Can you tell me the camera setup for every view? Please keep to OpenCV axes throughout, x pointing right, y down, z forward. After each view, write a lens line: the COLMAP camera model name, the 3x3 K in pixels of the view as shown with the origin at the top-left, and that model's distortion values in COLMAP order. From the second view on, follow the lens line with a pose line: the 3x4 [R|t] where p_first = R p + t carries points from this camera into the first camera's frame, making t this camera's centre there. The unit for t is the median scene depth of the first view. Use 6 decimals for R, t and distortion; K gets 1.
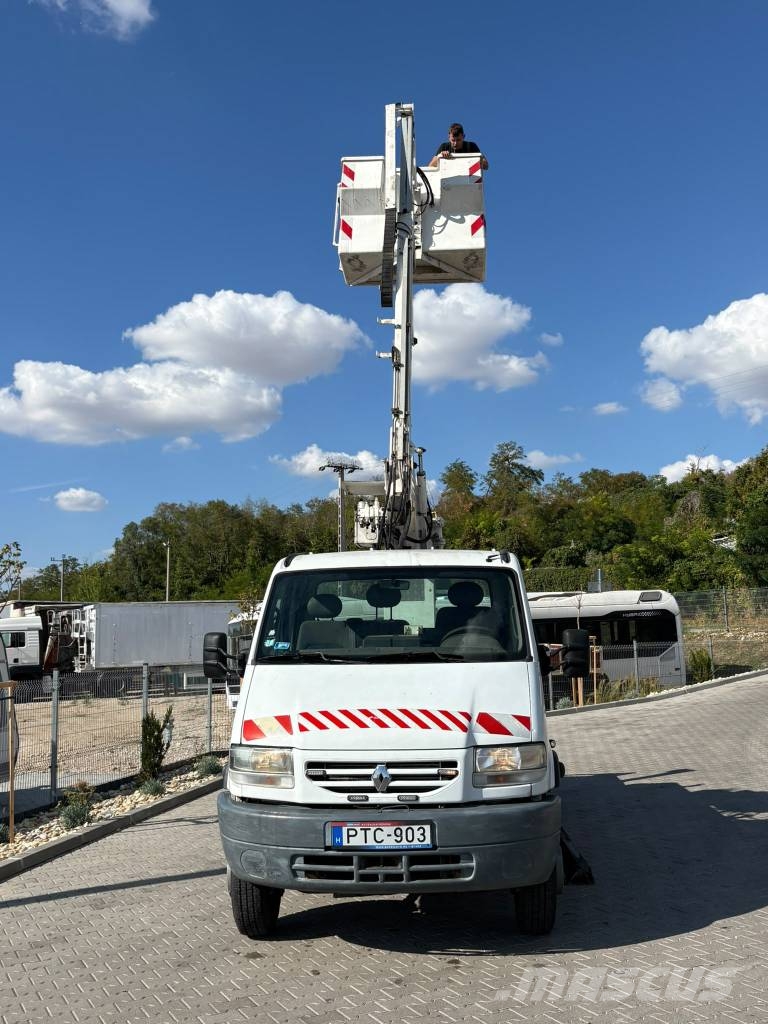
lens RADIAL K [[985.1, 0, 396.4], [0, 985.1, 505.2], [0, 0, 1]] dist [0.049524, 0.000000]
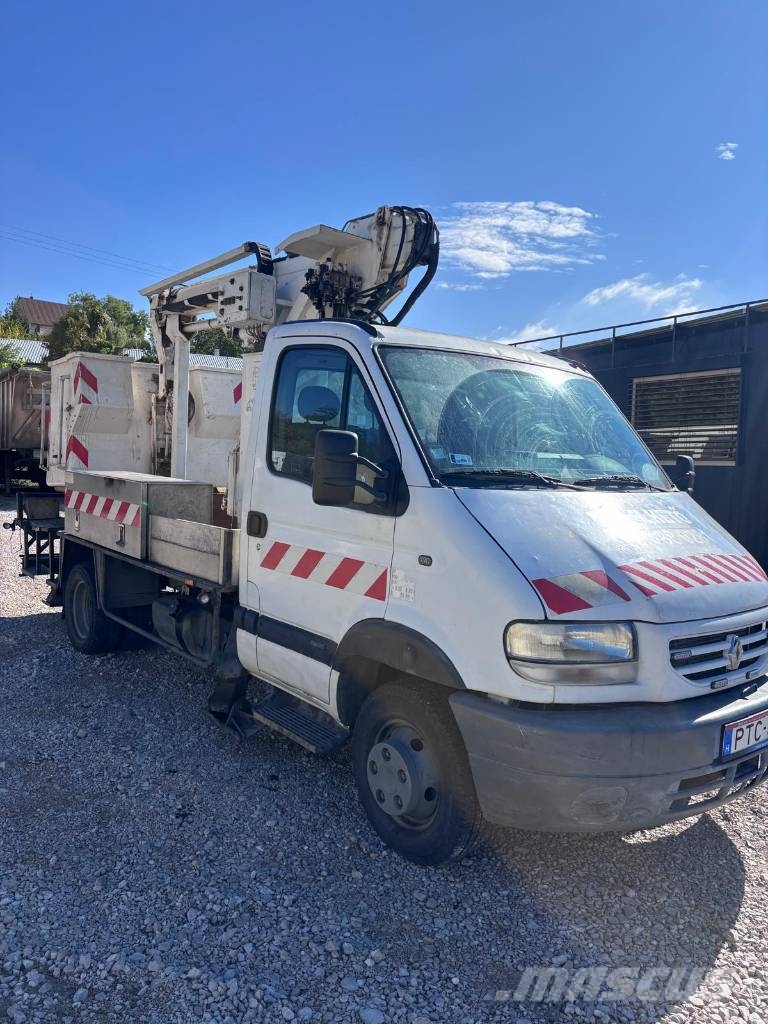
lens RADIAL K [[768.7, 0, 385.9], [0, 768.7, 510.4], [0, 0, 1]] dist [0.027830, -0.027969]
pose [[0.728855, 0.003060, 0.684662, -0.558071], [-0.139213, 0.979763, 0.143820, 0.124714], [-0.670366, -0.200138, 0.714531, 0.757410]]
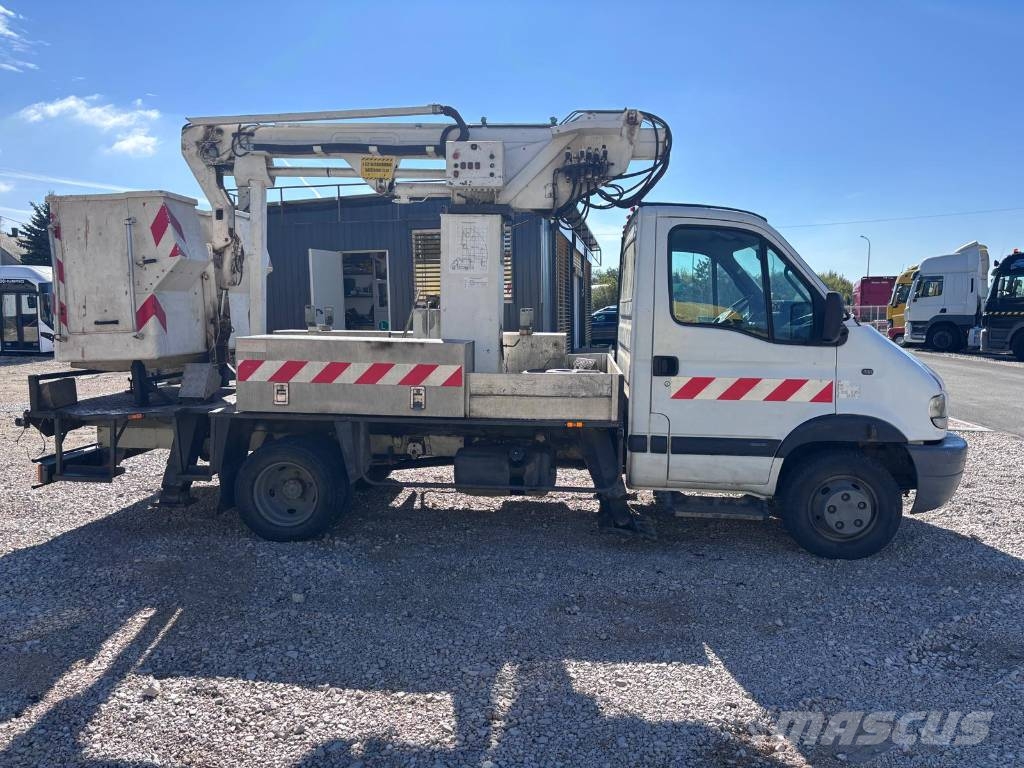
lens RADIAL K [[768.7, 0, 511.5], [0, 768.7, 380.3], [0, 0, 1]] dist [0.027830, -0.027969]
pose [[0.011754, -0.074781, 0.997131, -1.046808], [-0.124592, 0.989319, 0.075663, 0.224735], [-0.992138, -0.125124, 0.002312, 1.506042]]
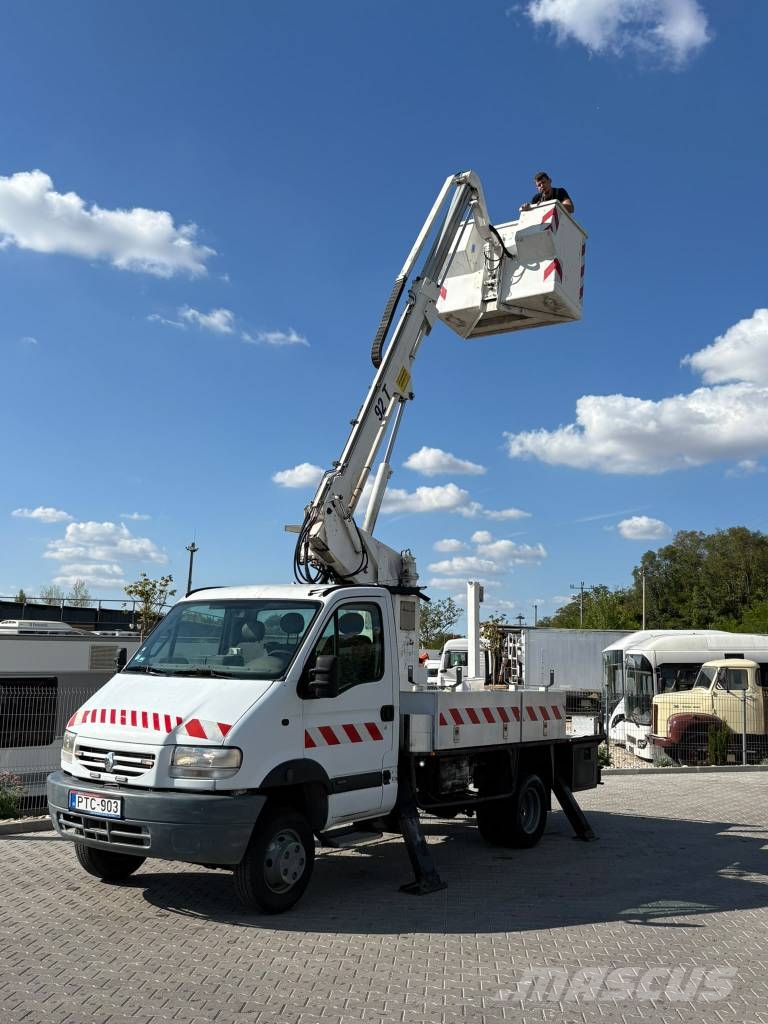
lens RADIAL K [[985.1, 0, 395.5], [0, 985.1, 515.4], [0, 0, 1]] dist [0.049524, 0.000000]
pose [[0.856757, -0.028691, -0.514921, 0.948079], [0.019452, 0.999539, -0.023328, -0.010564], [0.515353, 0.009970, 0.856920, 0.066954]]
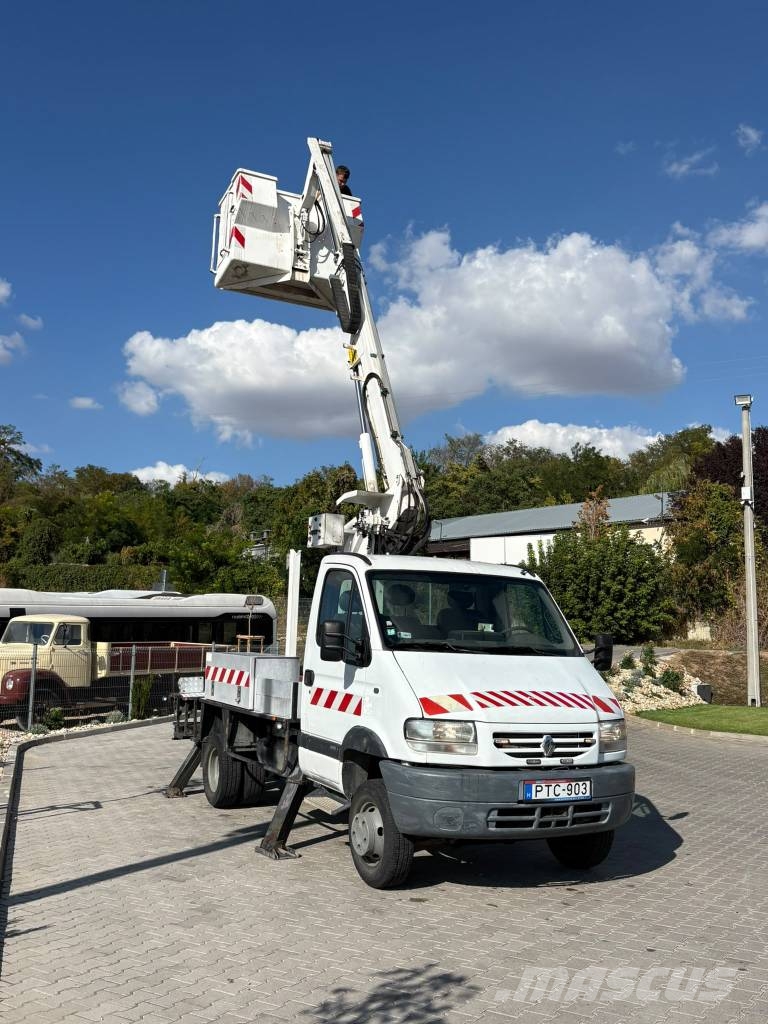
lens RADIAL K [[985.1, 0, 381.5], [0, 985.1, 507.3], [0, 0, 1]] dist [0.049524, 0.000000]
pose [[0.870625, 0.108011, 0.479943, -0.797397], [-0.108105, 0.993758, -0.027540, 0.032464], [-0.479922, -0.027908, 0.876867, 0.012311]]
